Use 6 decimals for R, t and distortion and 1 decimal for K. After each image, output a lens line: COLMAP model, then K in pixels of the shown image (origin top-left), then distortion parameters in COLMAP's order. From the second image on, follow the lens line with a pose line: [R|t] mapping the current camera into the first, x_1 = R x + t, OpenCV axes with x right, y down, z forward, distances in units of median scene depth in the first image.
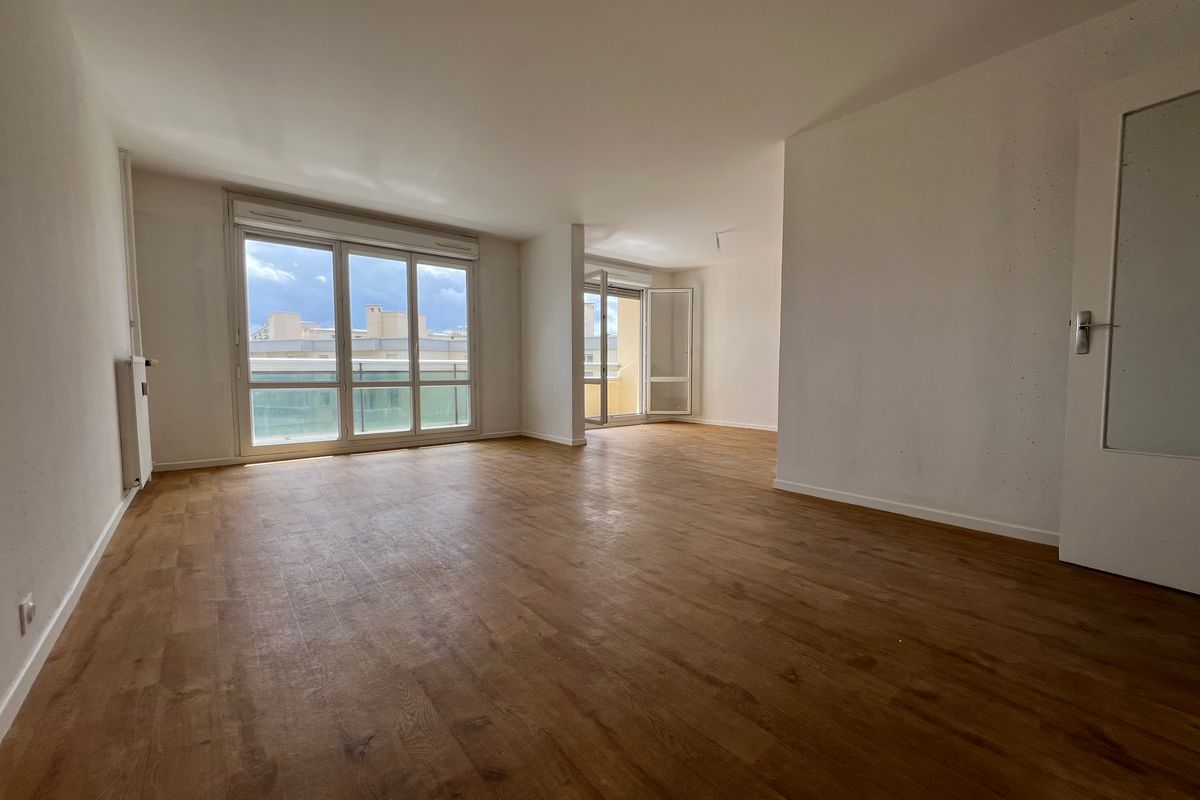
lens RADIAL K [[473.6, 0, 600.0], [0, 473.6, 400.0], [0, 0, 1]] dist [-0.000604, 0.000088]
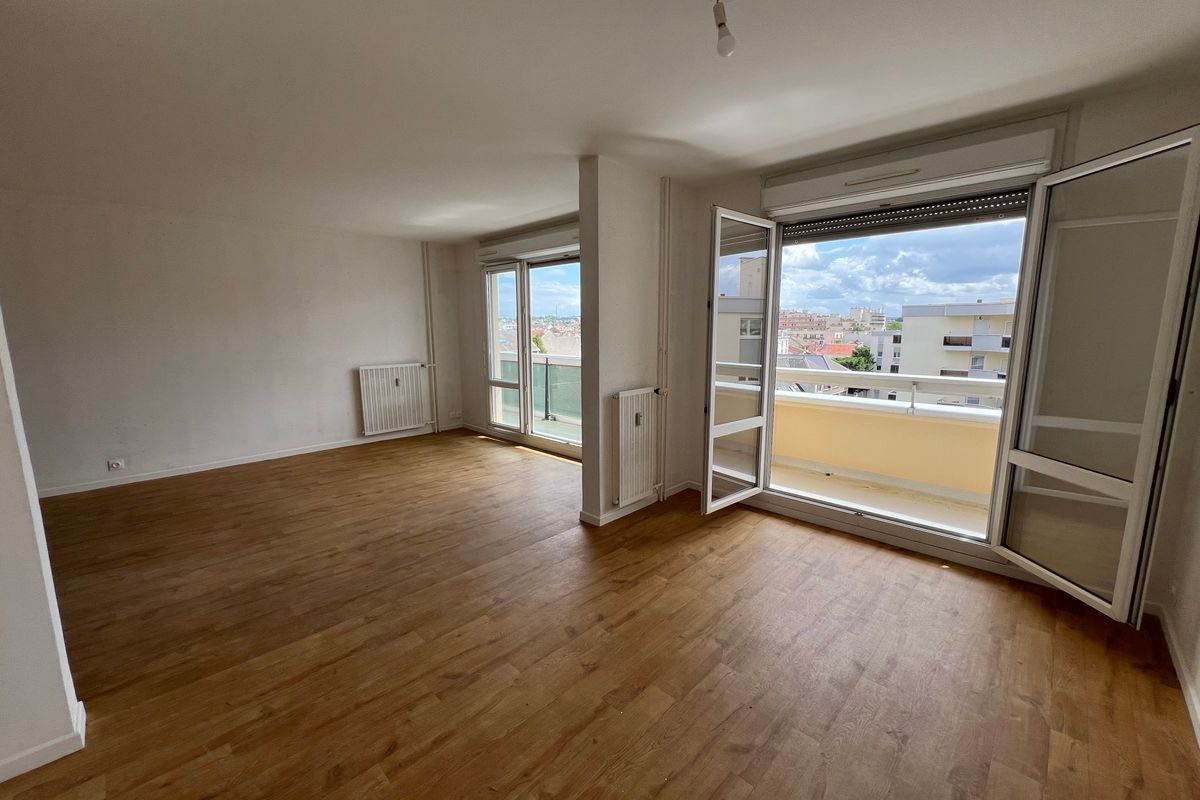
lens RADIAL K [[473.6, 0, 600.0], [0, 473.6, 400.0], [0, 0, 1]] dist [-0.000604, 0.000088]
pose [[0.108838, 0.146073, -0.983268, 0.478580], [-0.058167, 0.988385, 0.140395, -0.136677], [0.992356, 0.041914, 0.116070, 0.807766]]
